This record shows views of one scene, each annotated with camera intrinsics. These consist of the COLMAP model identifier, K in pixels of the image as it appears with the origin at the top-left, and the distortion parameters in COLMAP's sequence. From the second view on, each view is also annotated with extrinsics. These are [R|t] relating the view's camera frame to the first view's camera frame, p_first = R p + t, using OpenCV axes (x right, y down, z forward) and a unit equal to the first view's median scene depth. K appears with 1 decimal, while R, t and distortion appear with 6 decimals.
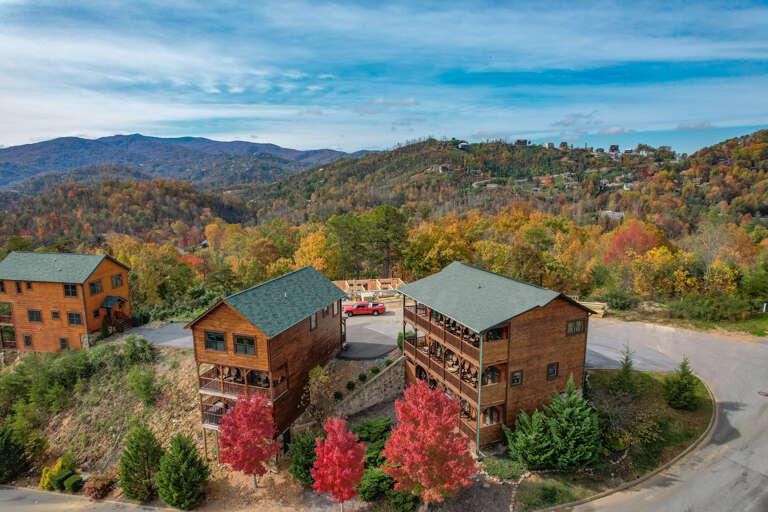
lens RADIAL K [[491.9, 0, 384.0], [0, 491.9, 256.0], [0, 0, 1]] dist [-0.063502, 0.057075]
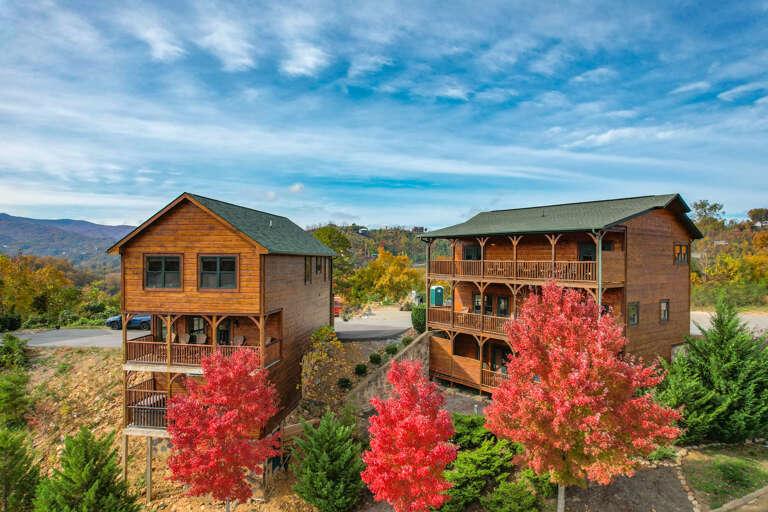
lens RADIAL K [[491.9, 0, 384.0], [0, 491.9, 256.0], [0, 0, 1]] dist [-0.063502, 0.057075]
pose [[0.978419, 0.015241, 0.206067, -0.177091], [0.022043, 0.983887, -0.177429, 0.230552], [-0.205451, 0.178142, 0.962318, 0.320890]]
